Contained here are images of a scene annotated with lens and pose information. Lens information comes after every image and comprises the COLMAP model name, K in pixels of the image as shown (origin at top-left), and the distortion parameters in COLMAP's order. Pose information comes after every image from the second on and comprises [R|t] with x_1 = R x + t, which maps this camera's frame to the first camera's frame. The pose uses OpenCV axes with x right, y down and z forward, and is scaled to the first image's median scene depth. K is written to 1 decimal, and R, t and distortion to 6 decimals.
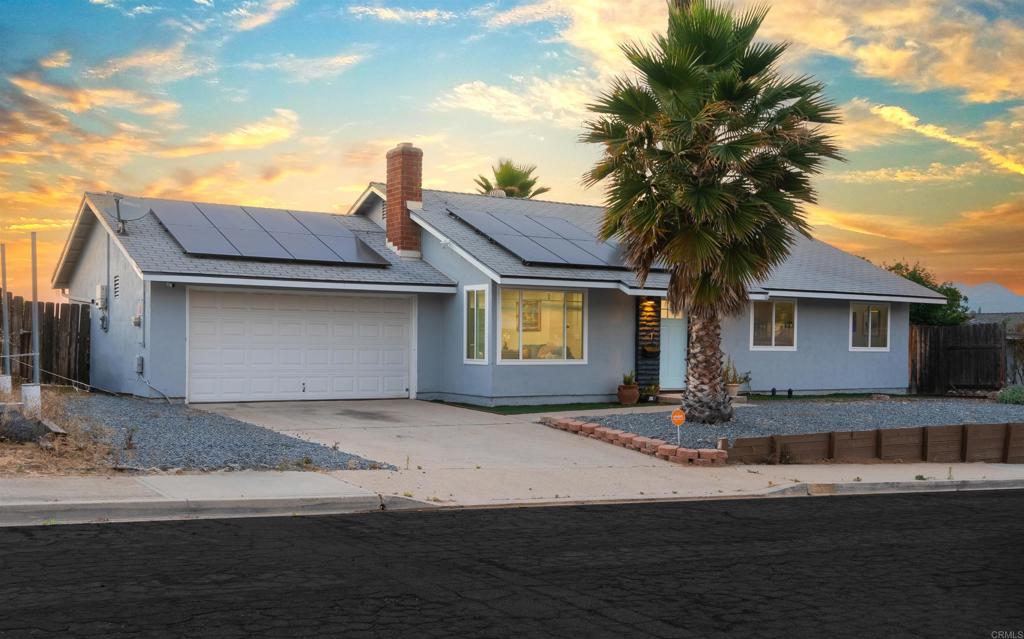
lens RADIAL K [[1076.5, 0, 522.3], [0, 1076.5, 358.4], [0, 0, 1]] dist [0.004171, 0.022004]
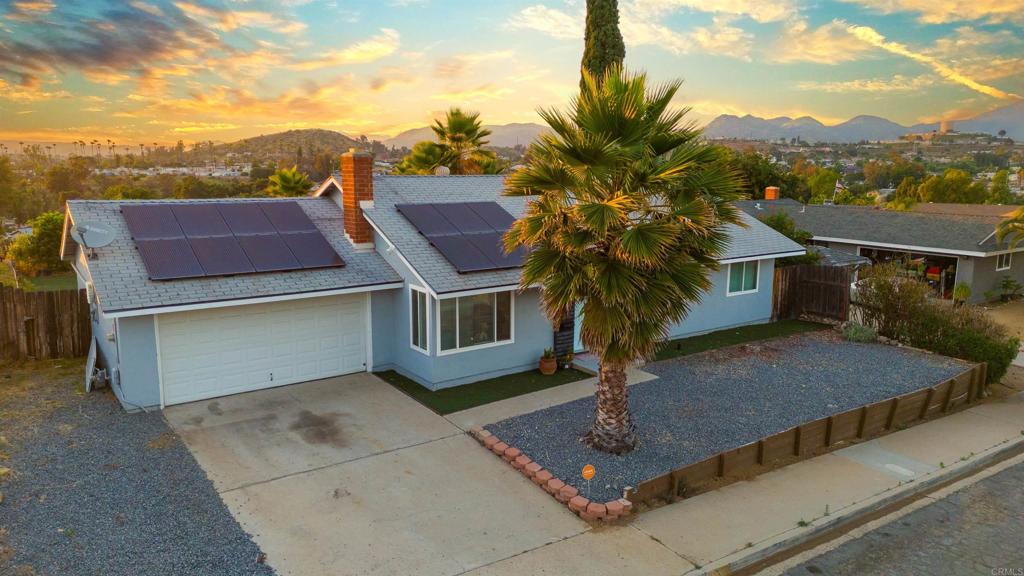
lens RADIAL K [[722.7, 0, 512.0], [0, 722.7, 288.0], [0, 0, 1]] dist [0.095448, -0.117355]
pose [[0.999322, -0.010189, 0.035368, 0.030284], [0.004318, 0.986739, 0.162260, -0.190207], [-0.036552, -0.161997, 0.986114, 0.215891]]
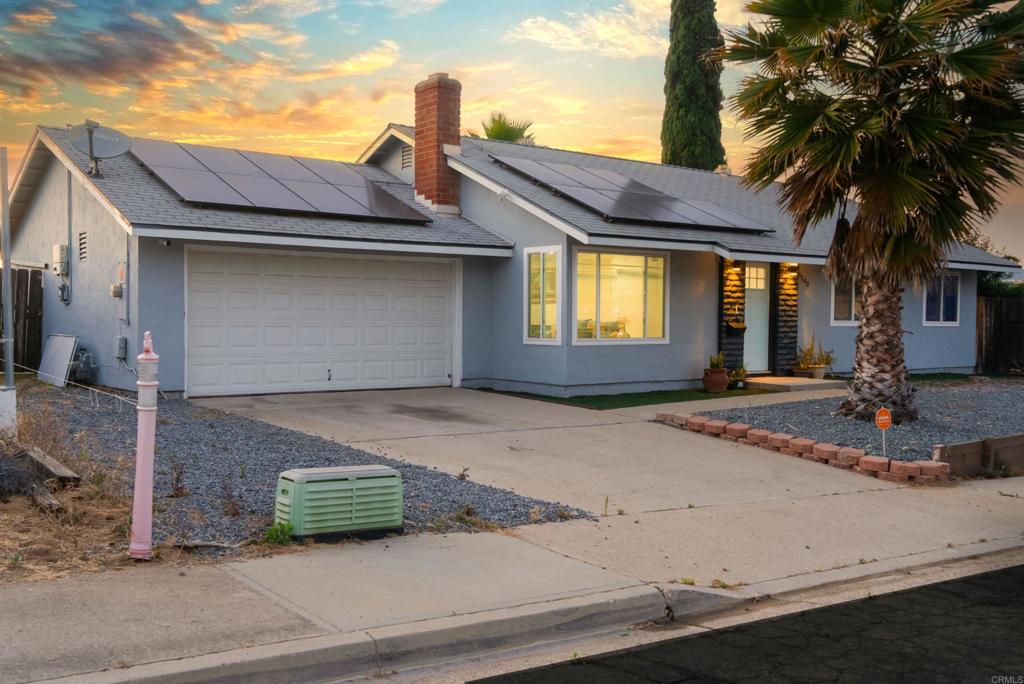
lens RADIAL K [[1022.1, 0, 512.3], [0, 1022.1, 343.7], [0, 0, 1]] dist [0.008968, 0.017912]
pose [[0.996307, -0.003472, 0.085795, -0.129173], [0.002239, 0.999893, 0.014463, -0.006330], [-0.085836, -0.014218, 0.996208, 0.232267]]
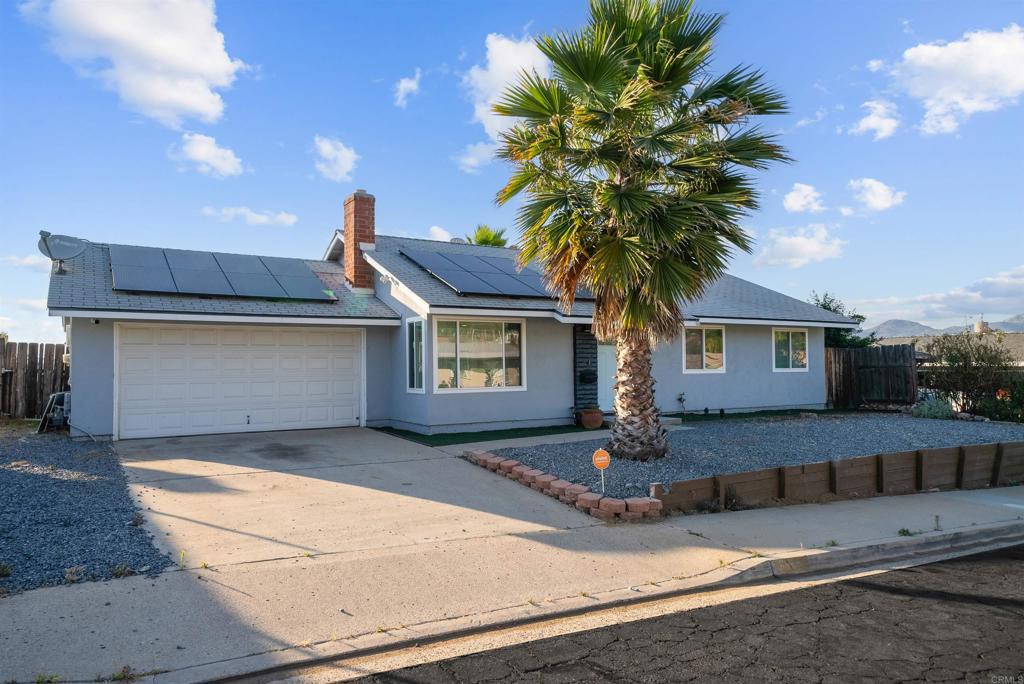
lens RADIAL K [[680.2, 0, 505.7], [0, 680.2, 352.0], [0, 0, 1]] dist [0.032305, 0.002189]
pose [[0.998886, -0.021246, -0.042145, 0.069892], [0.019673, 0.999107, -0.037390, -0.008004], [0.042902, 0.036519, 0.998412, 0.343269]]
